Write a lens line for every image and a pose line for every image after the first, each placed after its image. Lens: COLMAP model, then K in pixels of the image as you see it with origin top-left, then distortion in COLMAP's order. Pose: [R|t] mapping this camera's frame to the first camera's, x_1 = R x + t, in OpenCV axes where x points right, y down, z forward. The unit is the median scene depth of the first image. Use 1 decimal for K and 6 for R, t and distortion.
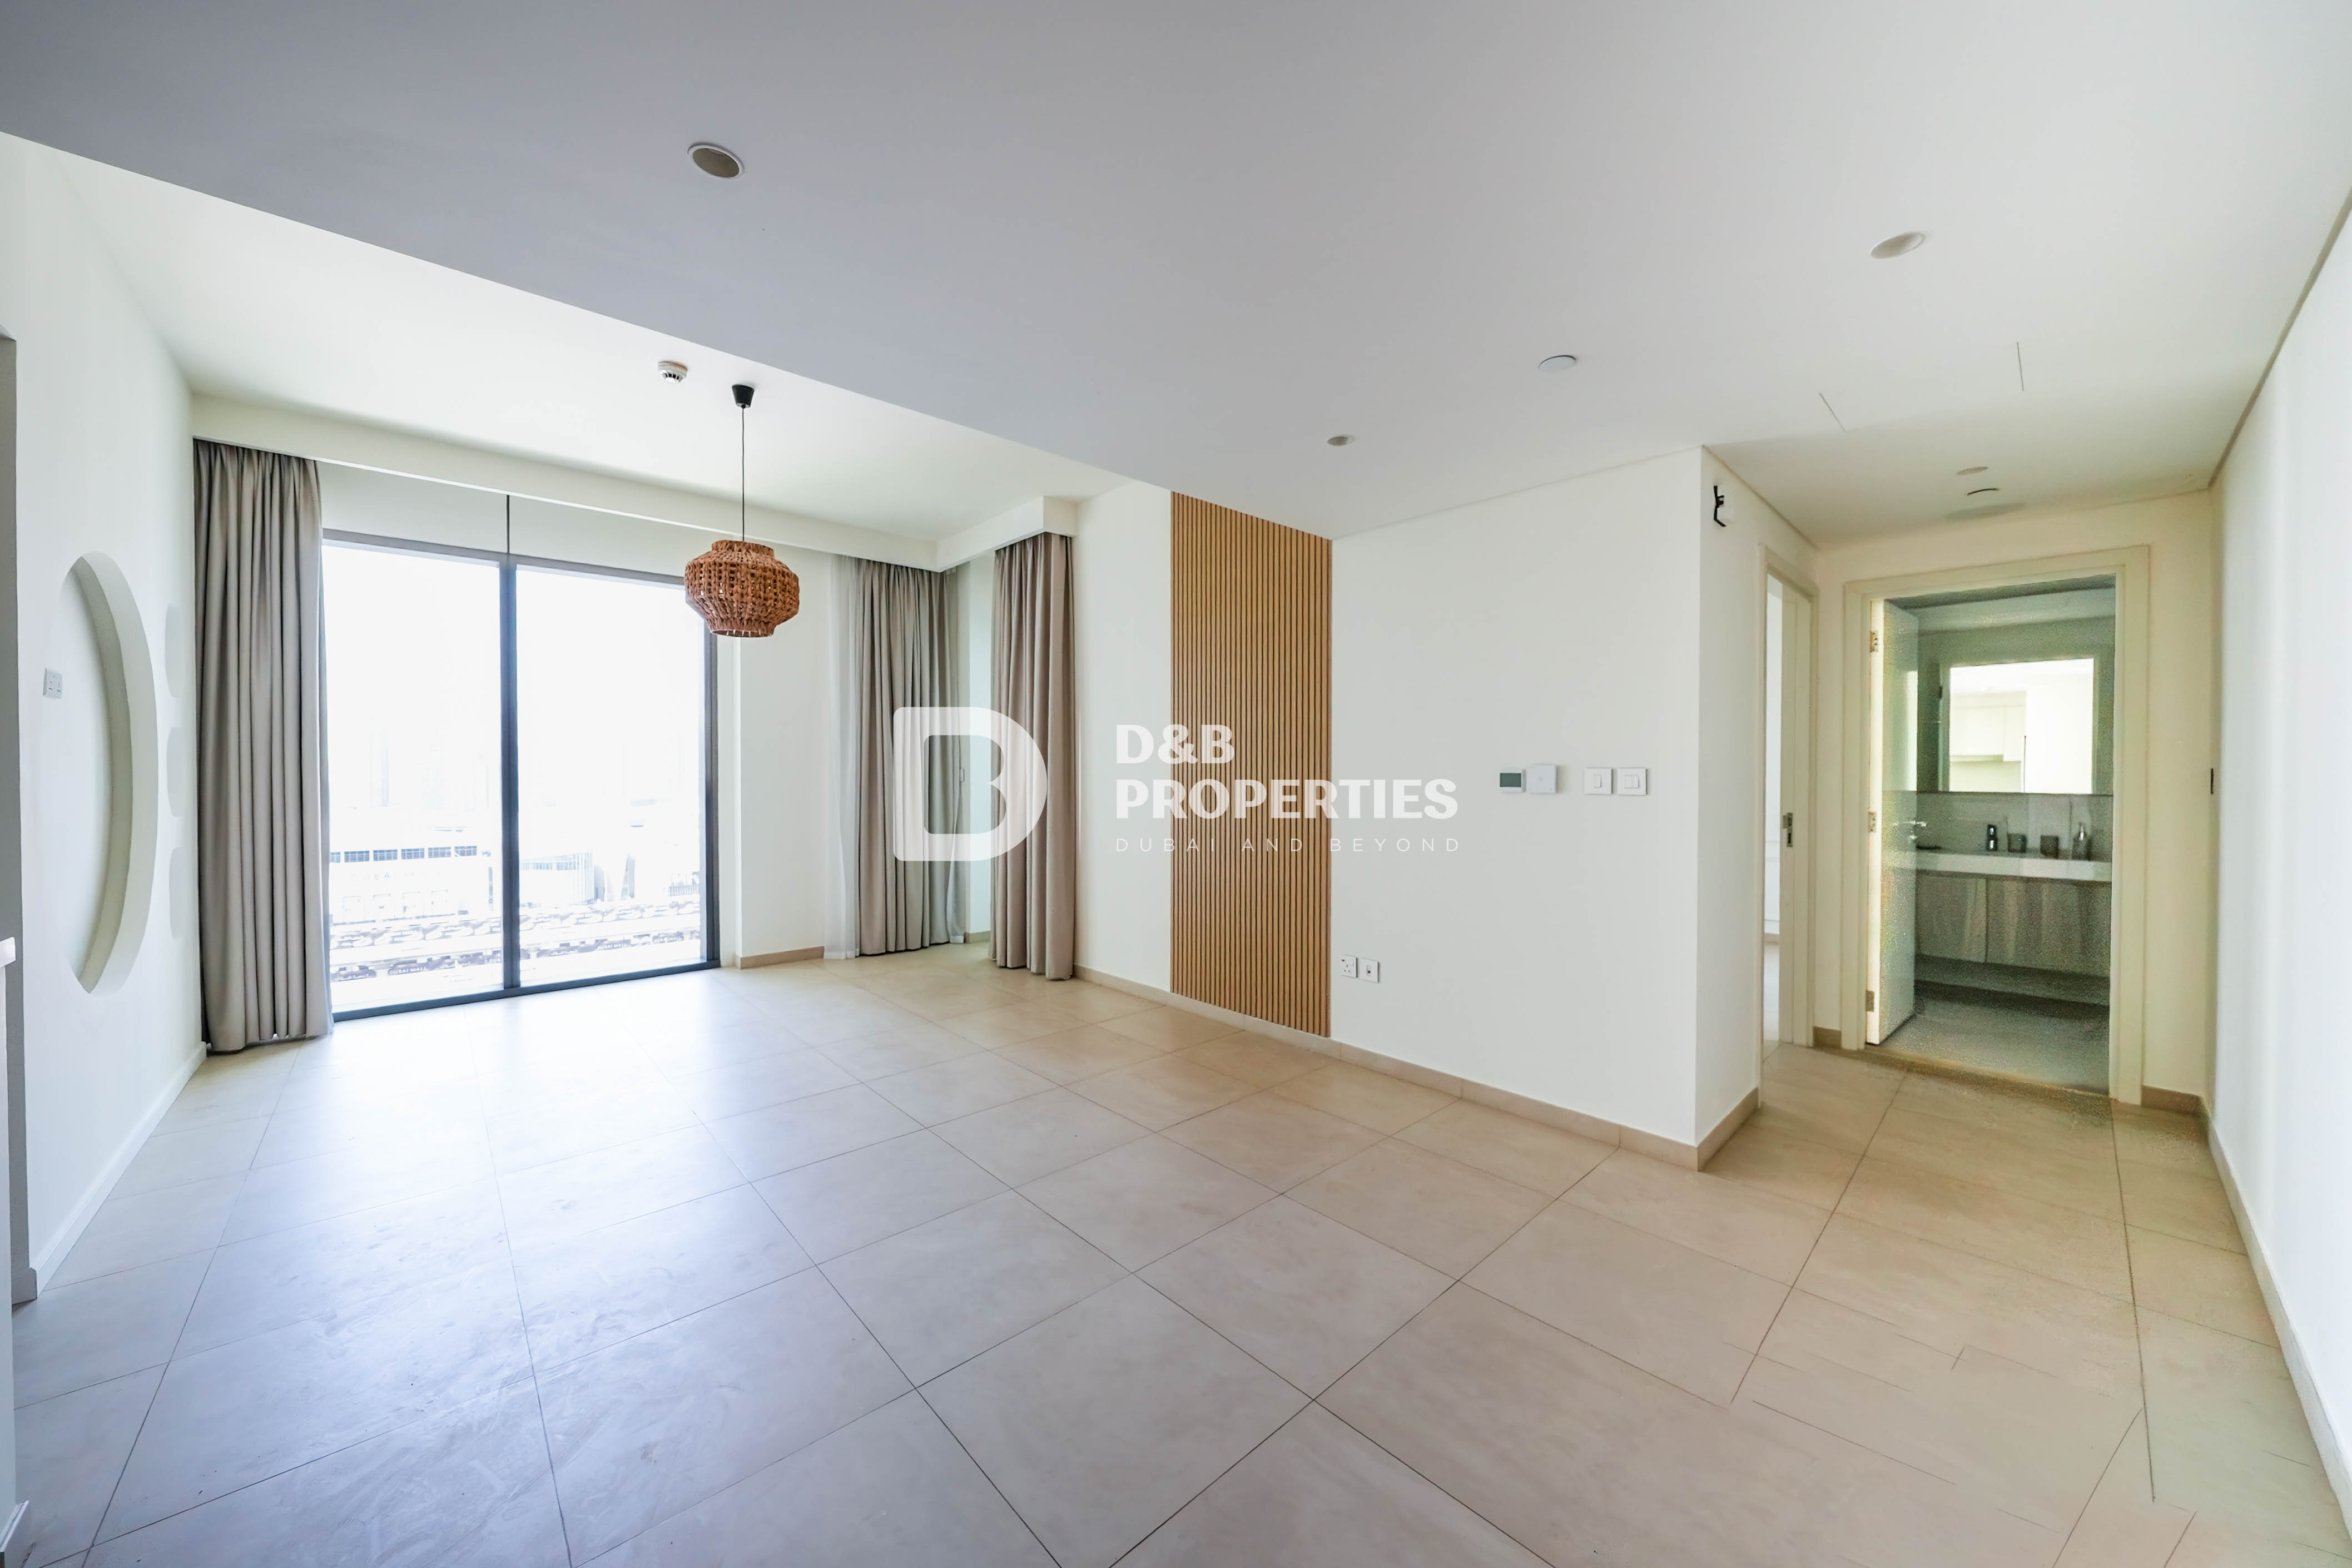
lens RADIAL K [[814.2, 0, 1176.0], [0, 814.2, 784.0], [0, 0, 1]] dist [-0.001648, -0.000068]
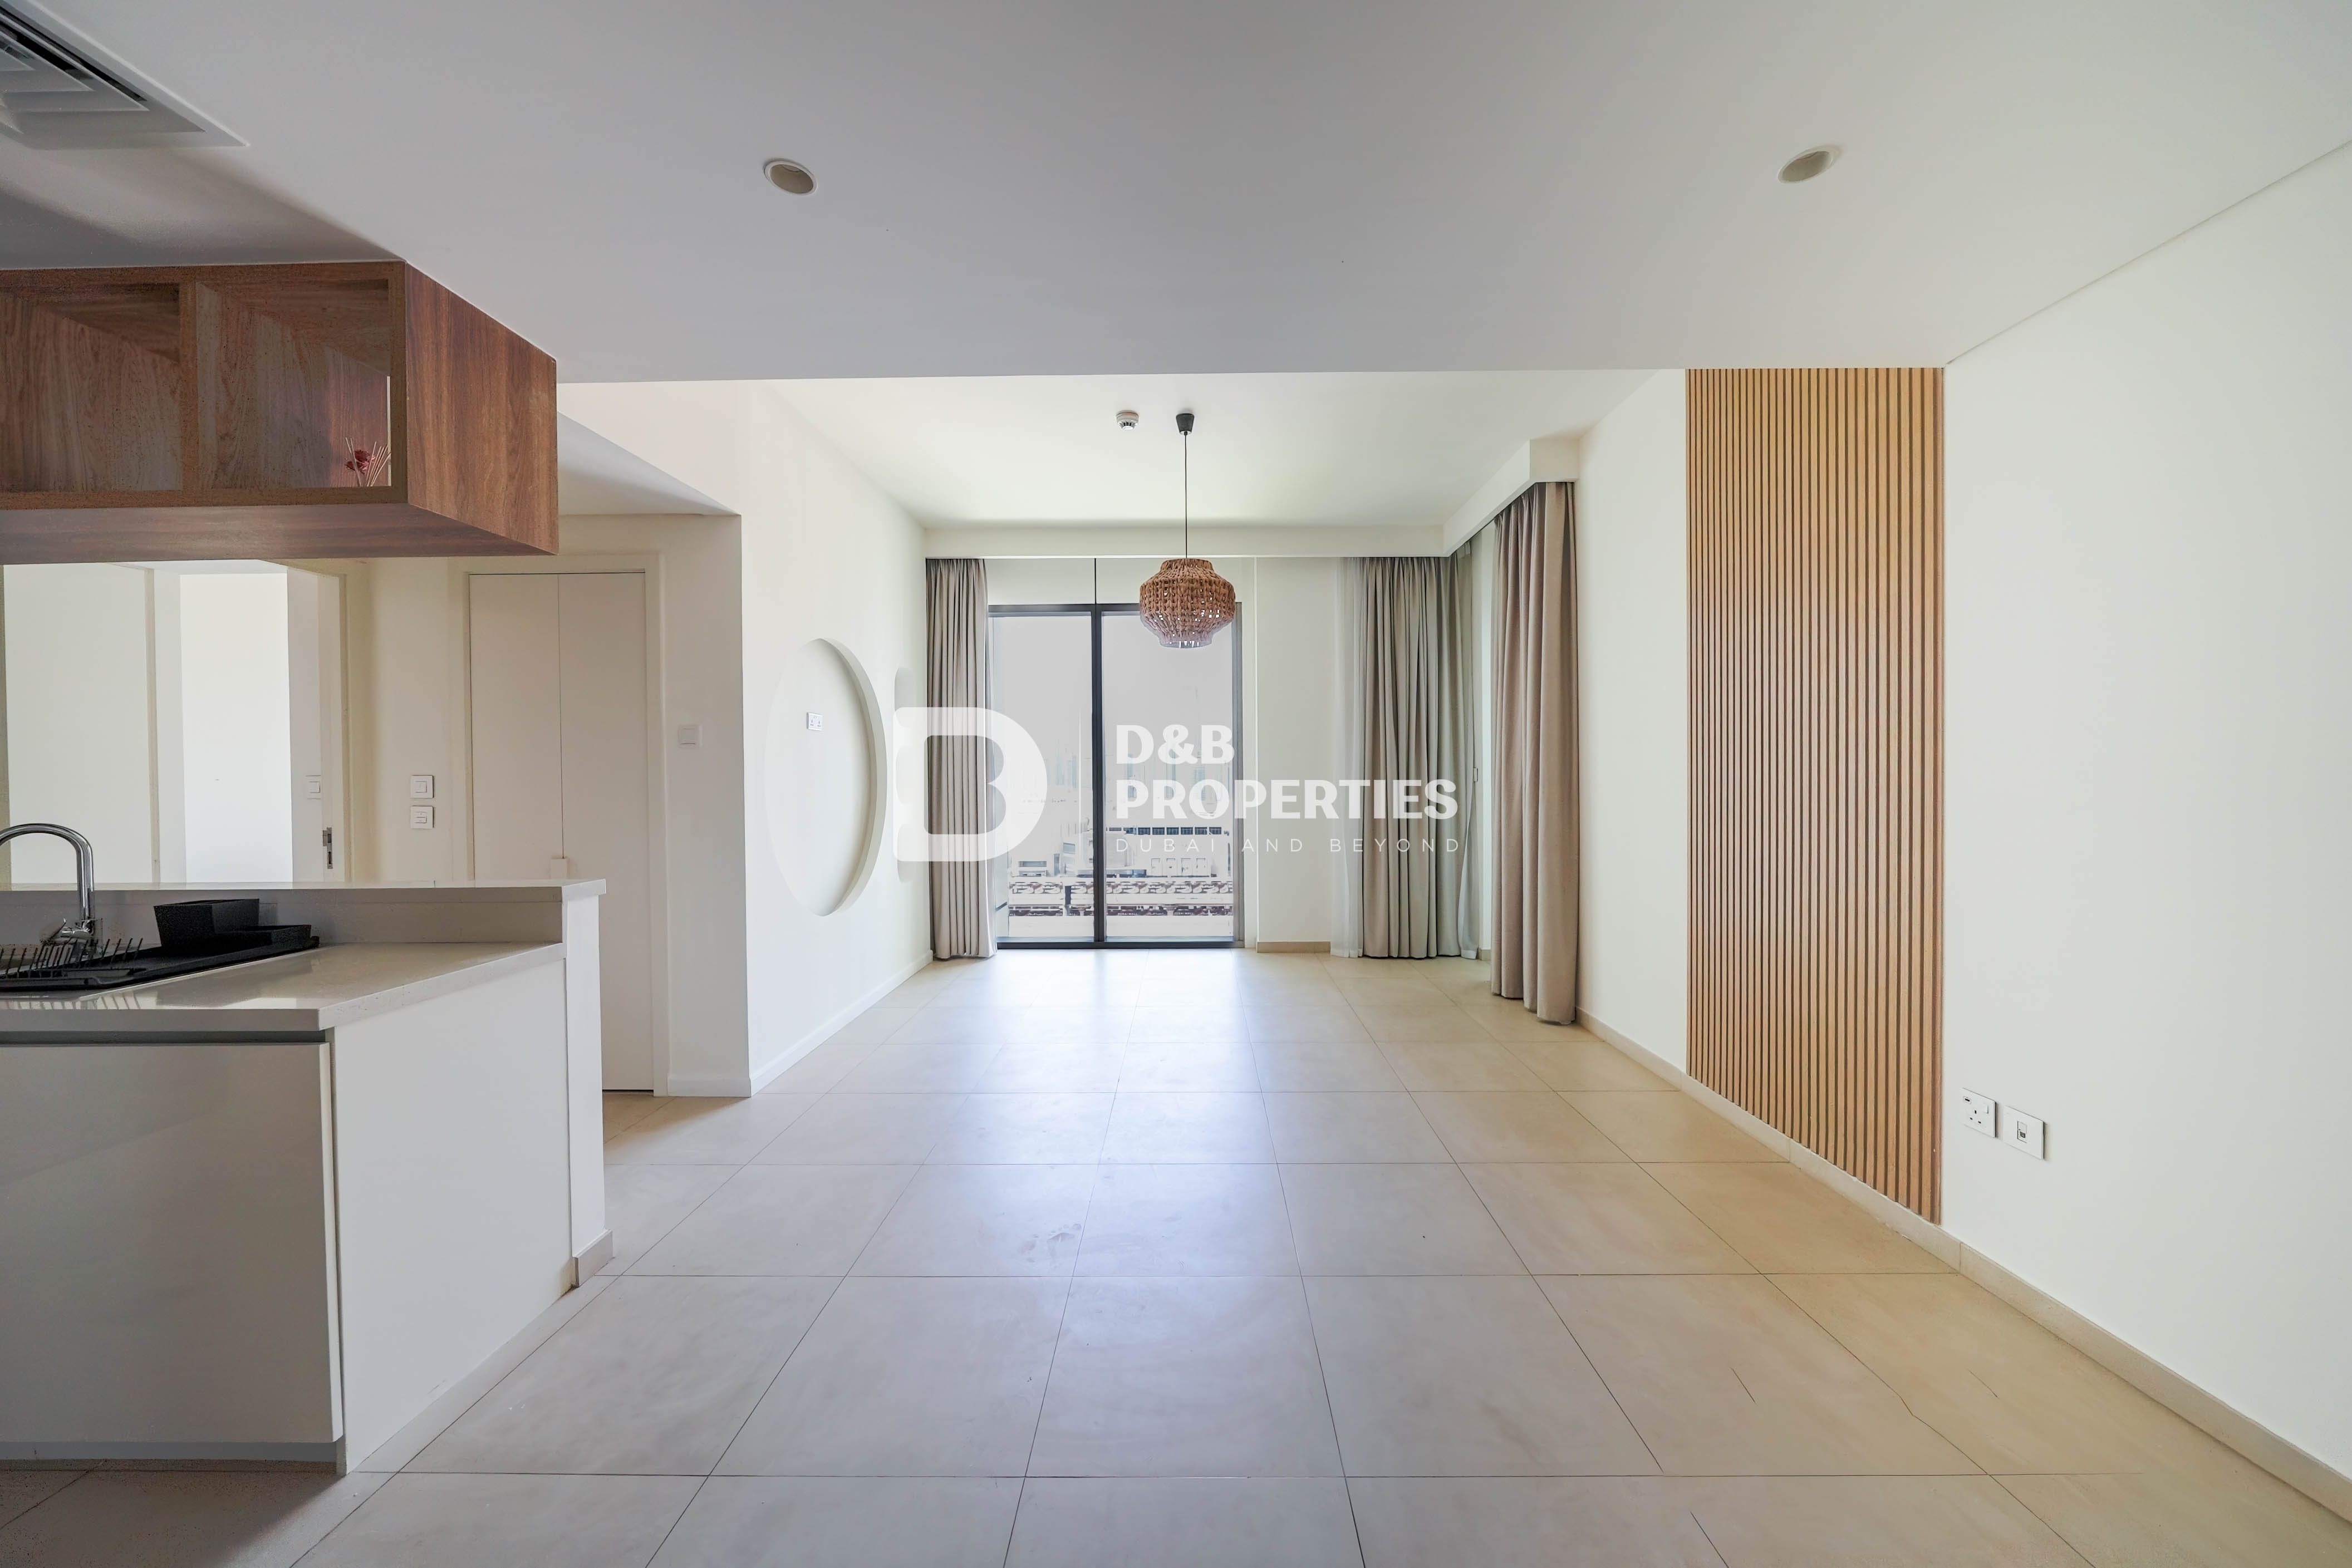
lens RADIAL K [[792.8, 0, 1198.3], [0, 792.8, 782.9], [0, 0, 1]] dist [-0.001337, -0.000065]
pose [[0.737397, 0.003911, -0.675449, 0.132849], [-0.003366, 0.999992, 0.002116, -0.002972], [0.675452, 0.000713, 0.737404, 0.167769]]
